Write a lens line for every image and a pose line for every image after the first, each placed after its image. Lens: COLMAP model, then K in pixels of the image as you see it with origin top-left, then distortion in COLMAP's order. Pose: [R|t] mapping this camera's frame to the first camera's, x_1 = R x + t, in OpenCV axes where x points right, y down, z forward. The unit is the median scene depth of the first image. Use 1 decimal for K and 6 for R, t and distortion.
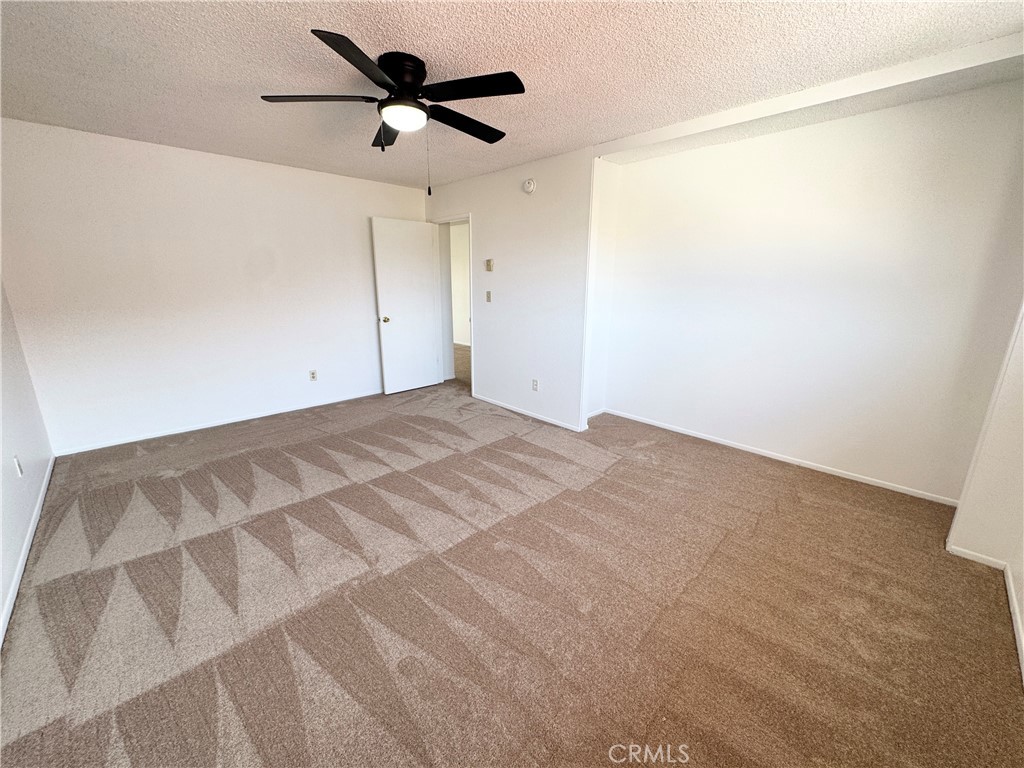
lens RADIAL K [[413.3, 0, 514.0], [0, 413.3, 384.8], [0, 0, 1]] dist [-0.001530, 0.000204]
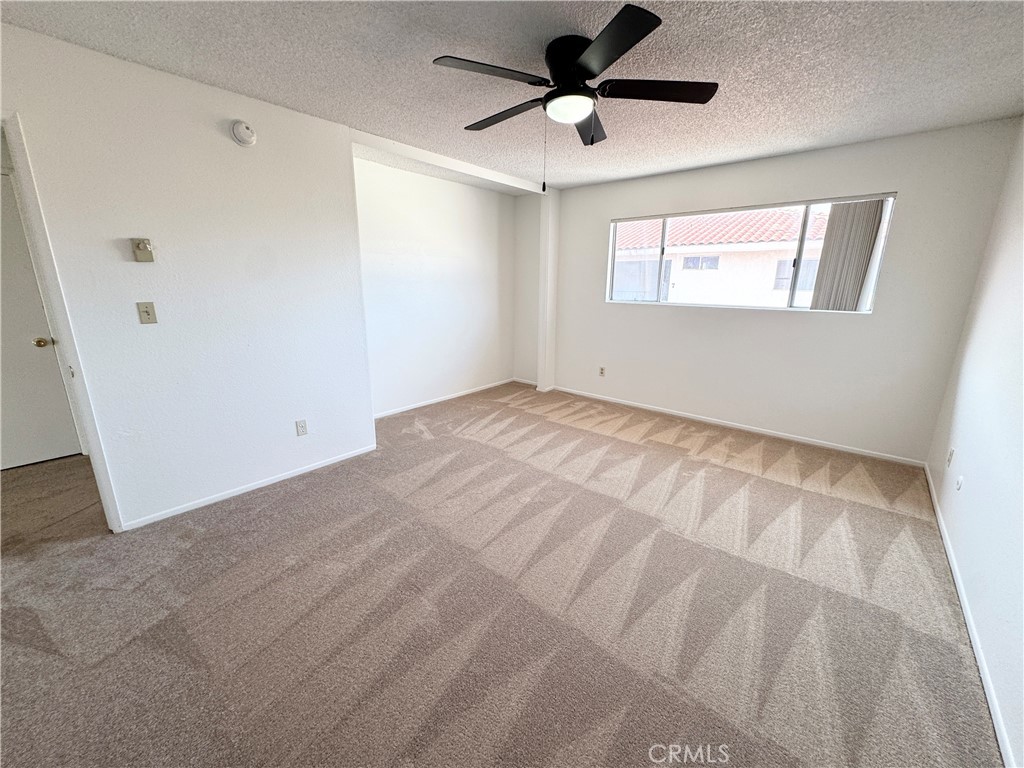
lens RADIAL K [[413.3, 0, 513.6], [0, 413.3, 388.1], [0, 0, 1]] dist [-0.001530, 0.000204]
pose [[-0.108871, -0.256759, 0.960324, -0.632206], [0.235488, 0.931905, 0.275858, -0.168090], [-0.965760, 0.256178, -0.040994, 0.636076]]
